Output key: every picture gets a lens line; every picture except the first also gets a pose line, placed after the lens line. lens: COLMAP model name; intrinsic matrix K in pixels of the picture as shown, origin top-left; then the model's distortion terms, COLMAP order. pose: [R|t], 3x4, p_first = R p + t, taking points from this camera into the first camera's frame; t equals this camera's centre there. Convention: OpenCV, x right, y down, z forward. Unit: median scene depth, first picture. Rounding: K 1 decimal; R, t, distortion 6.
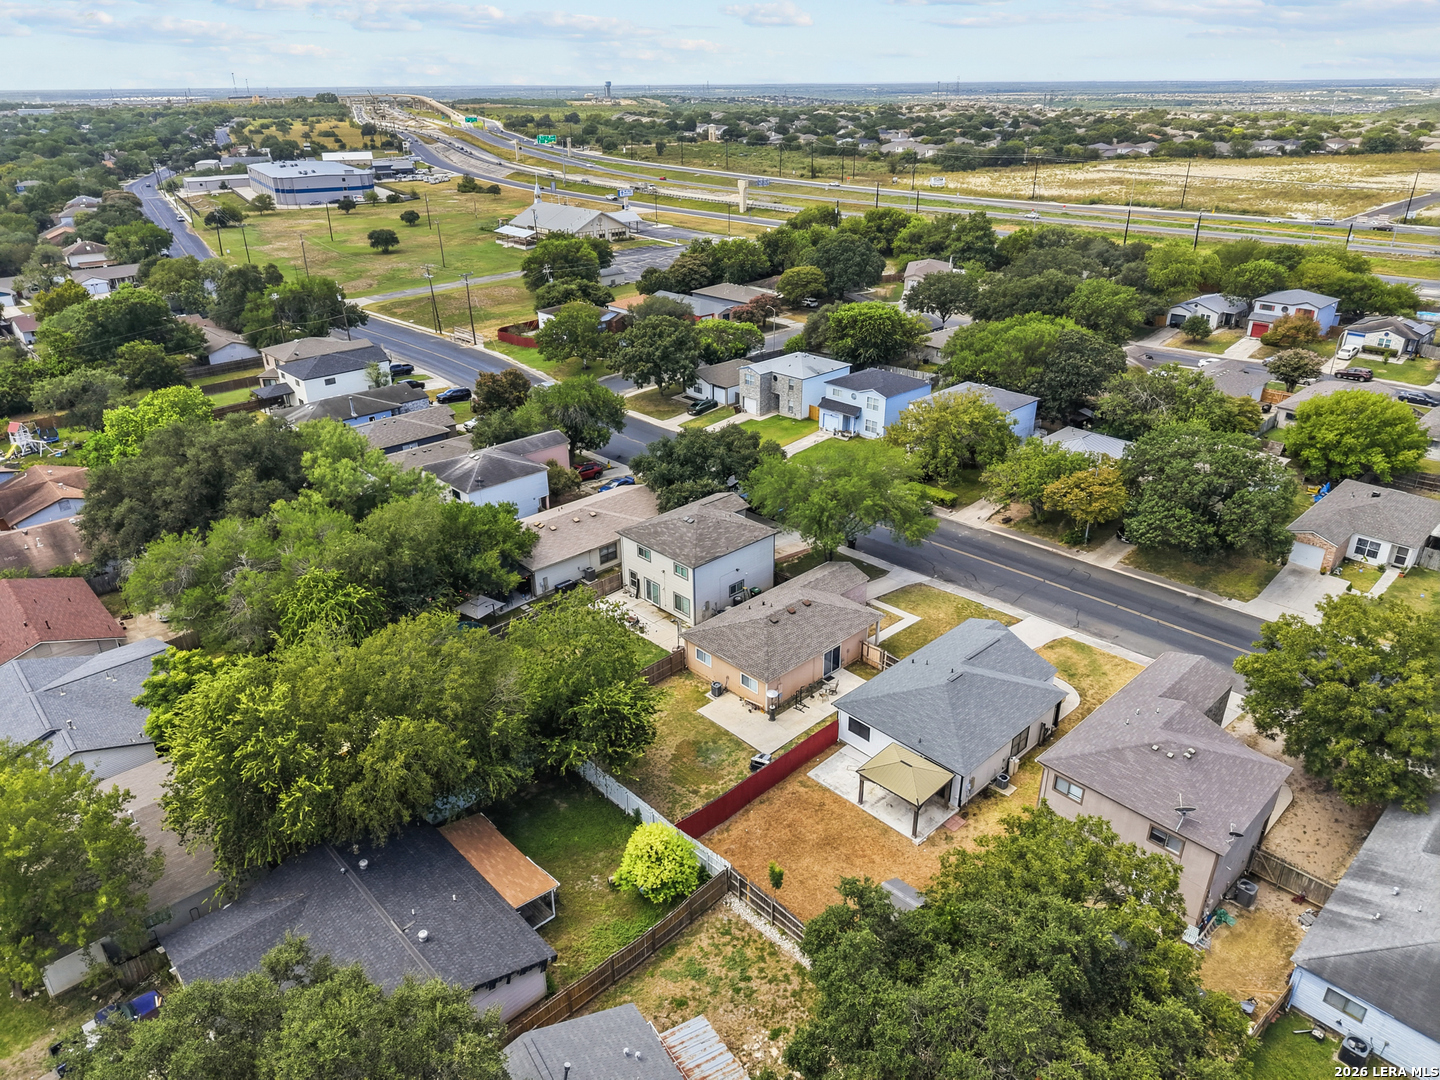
lens RADIAL K [[976.5, 0, 721.5], [0, 976.5, 513.8], [0, 0, 1]] dist [0.022633, -0.019415]
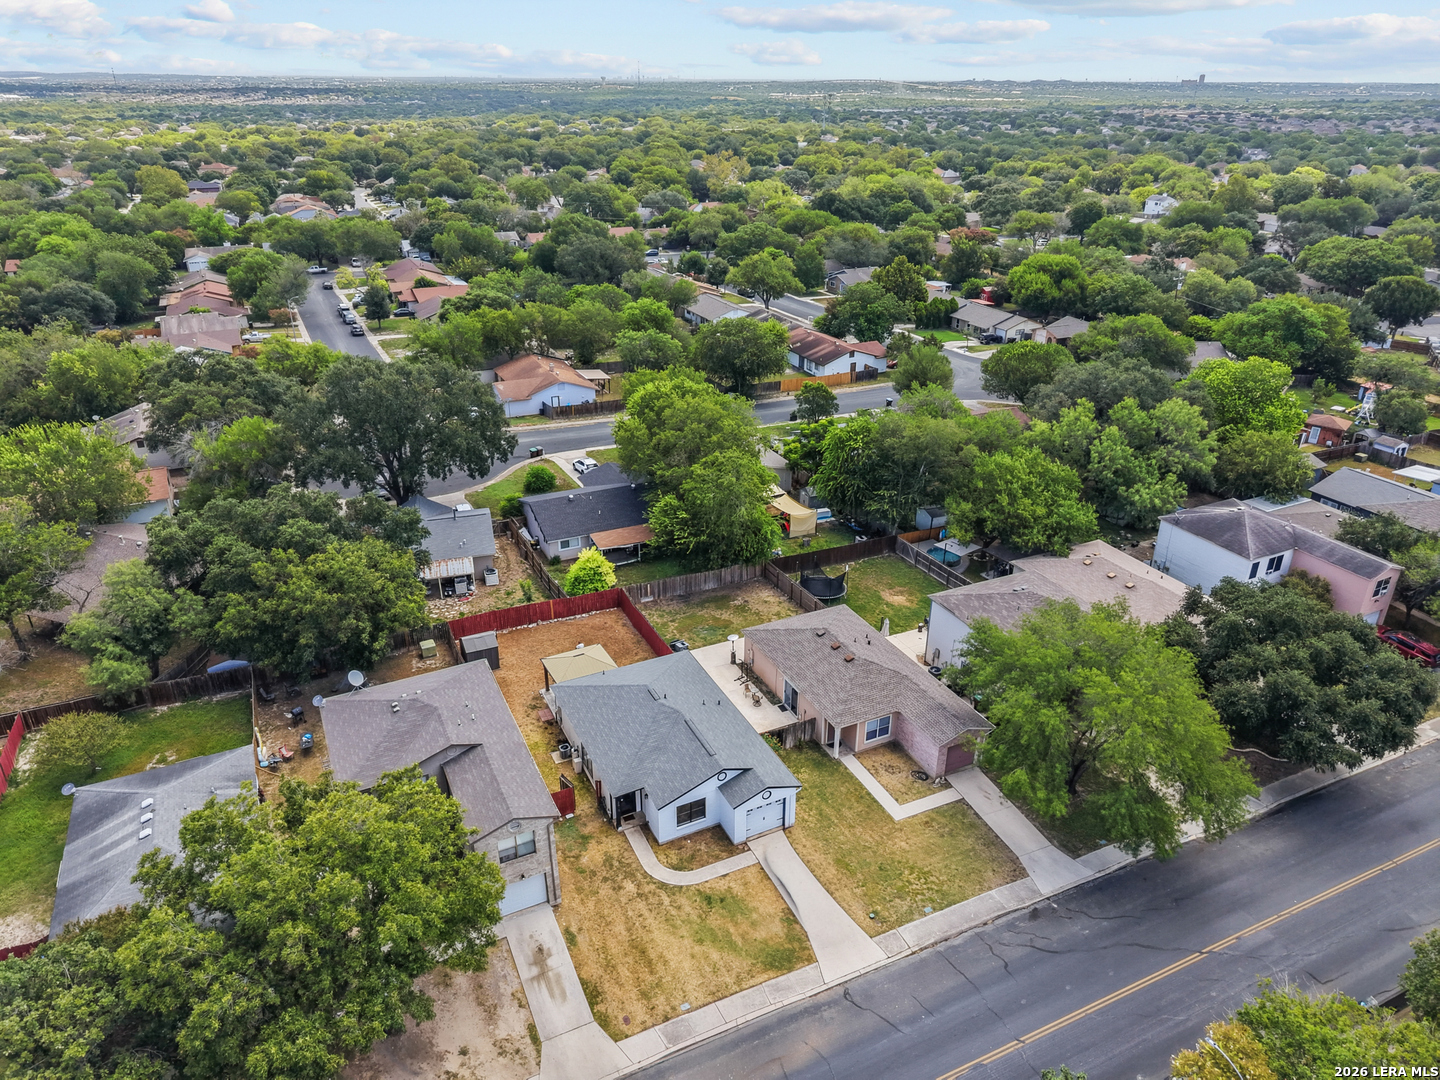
lens RADIAL K [[976.5, 0, 721.5], [0, 976.5, 513.8], [0, 0, 1]] dist [0.022633, -0.019415]
pose [[-0.303327, 0.390867, -0.869031, 0.919045], [-0.391384, 0.780415, 0.487619, -0.435527], [0.868799, 0.488033, -0.083742, 0.987433]]
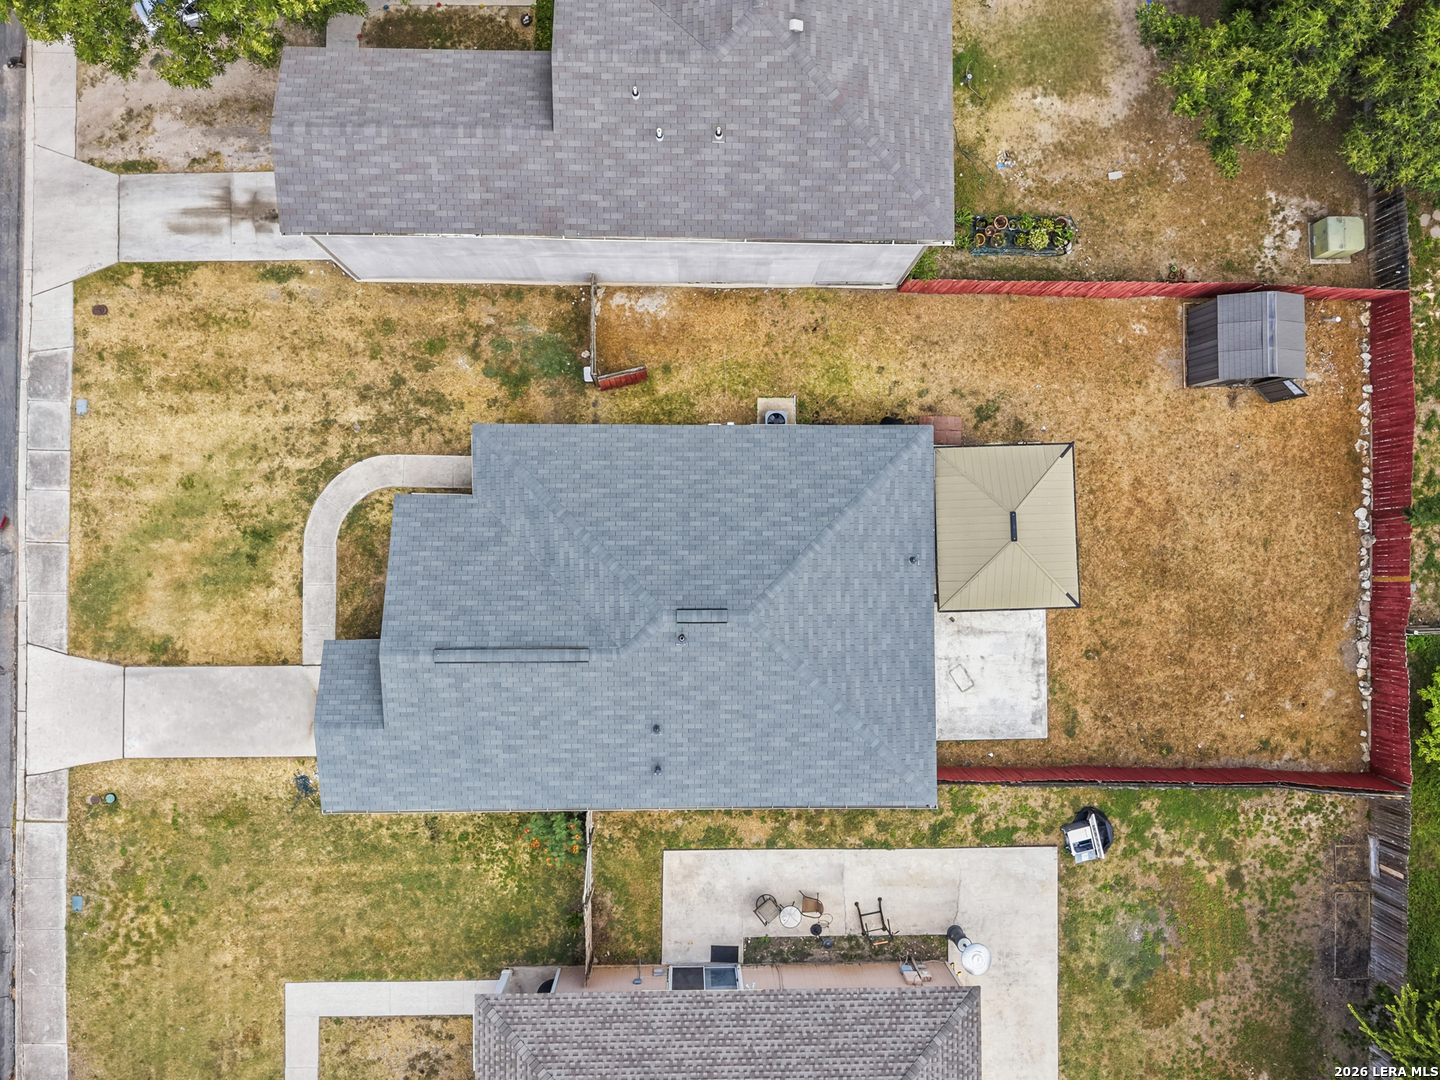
lens RADIAL K [[976.5, 0, 721.5], [0, 976.5, 513.8], [0, 0, 1]] dist [0.022633, -0.019415]
pose [[-0.722418, -0.691454, 0.001907, 0.243385], [0.256507, -0.265431, 0.929382, -0.153598], [-0.642119, 0.671892, 0.369114, 0.781109]]
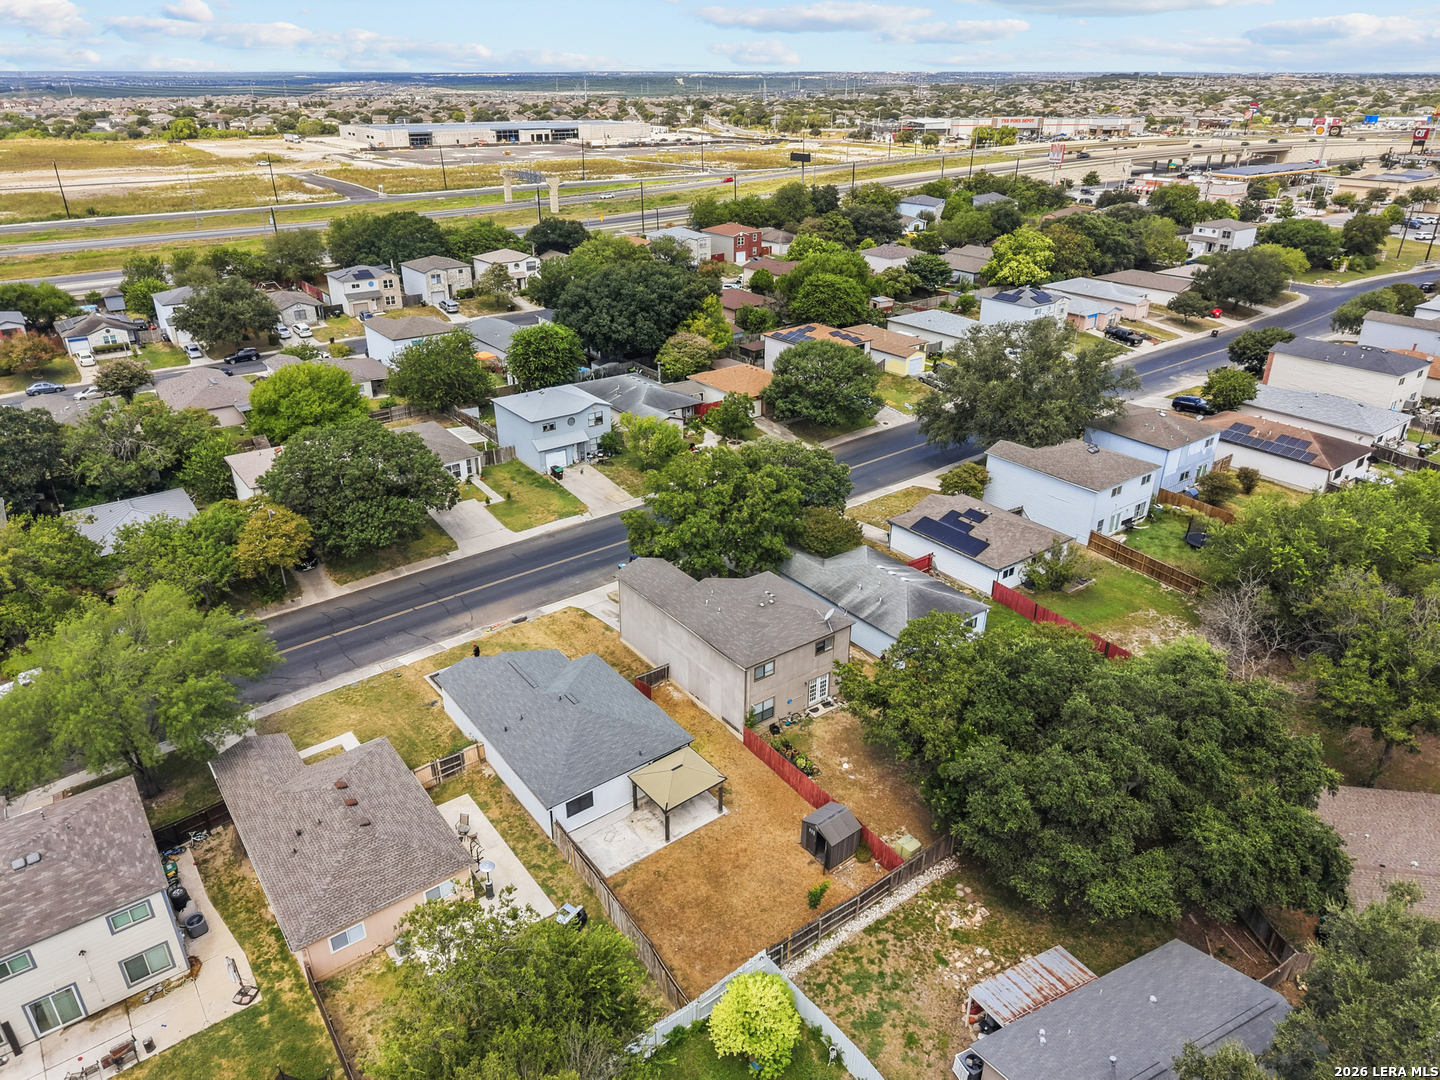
lens RADIAL K [[976.5, 0, 721.5], [0, 976.5, 513.8], [0, 0, 1]] dist [0.022633, -0.019415]
pose [[0.115701, -0.406255, 0.906405, -0.503536], [0.403770, 0.852974, 0.330766, -0.228427], [-0.907515, 0.327709, 0.262724, 0.524042]]
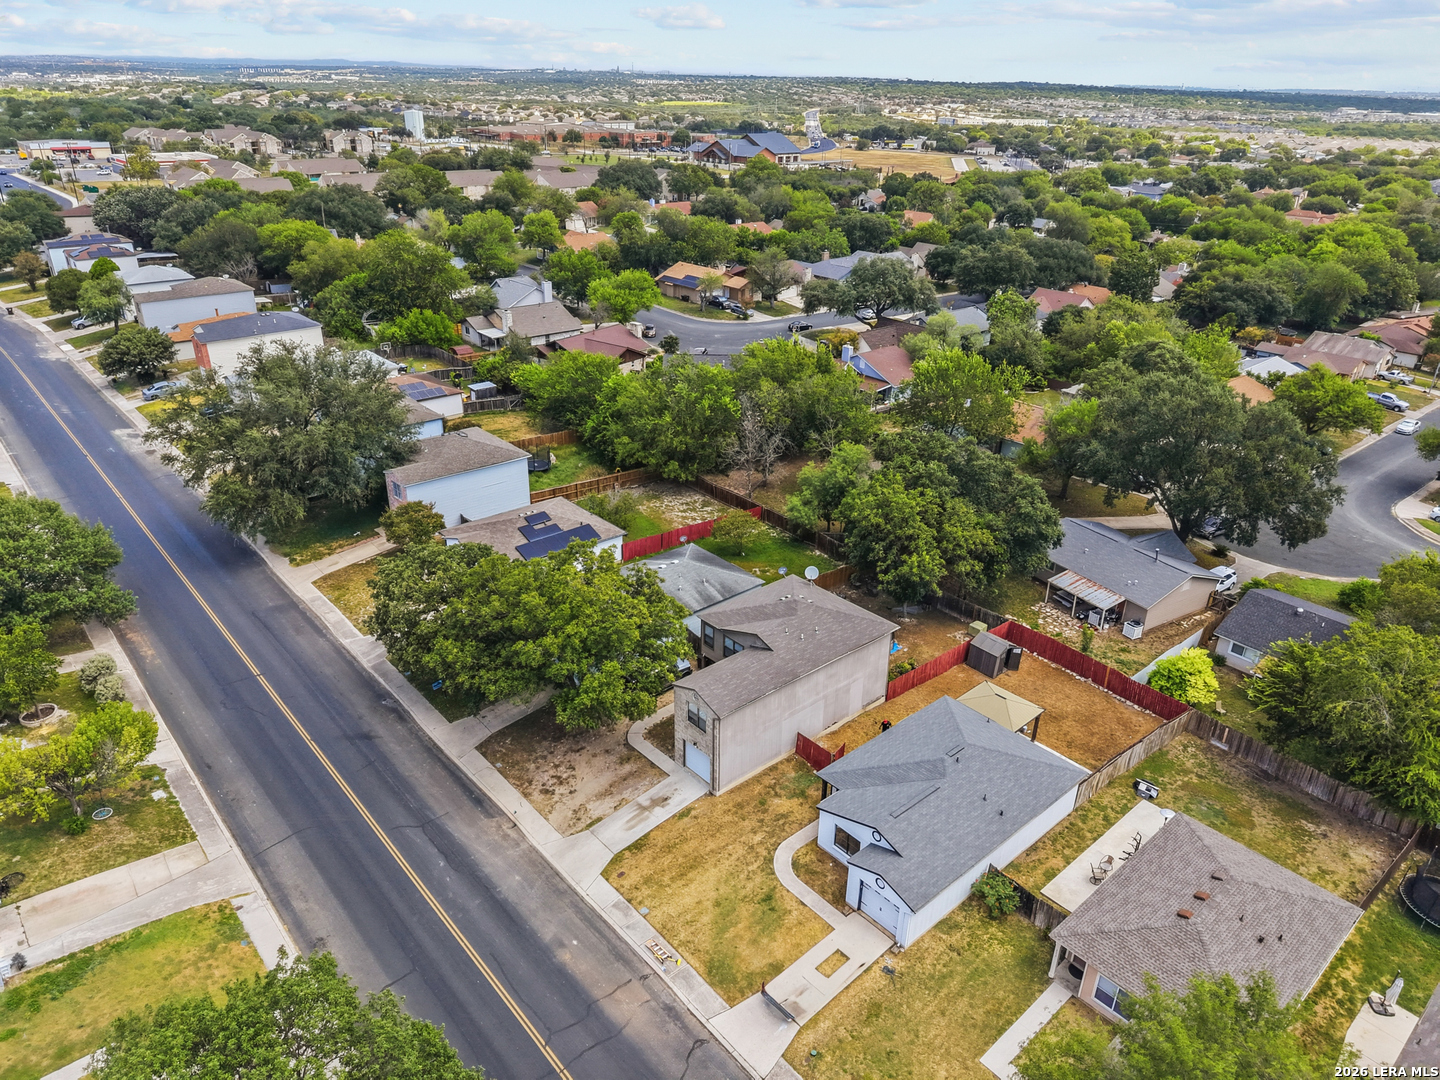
lens RADIAL K [[976.5, 0, 721.5], [0, 976.5, 513.8], [0, 0, 1]] dist [0.022633, -0.019415]
pose [[-0.999089, -0.031837, 0.028404, 0.399691], [-0.000098, 0.667447, 0.744657, -0.581680], [-0.042665, 0.743976, -0.666843, 1.344871]]
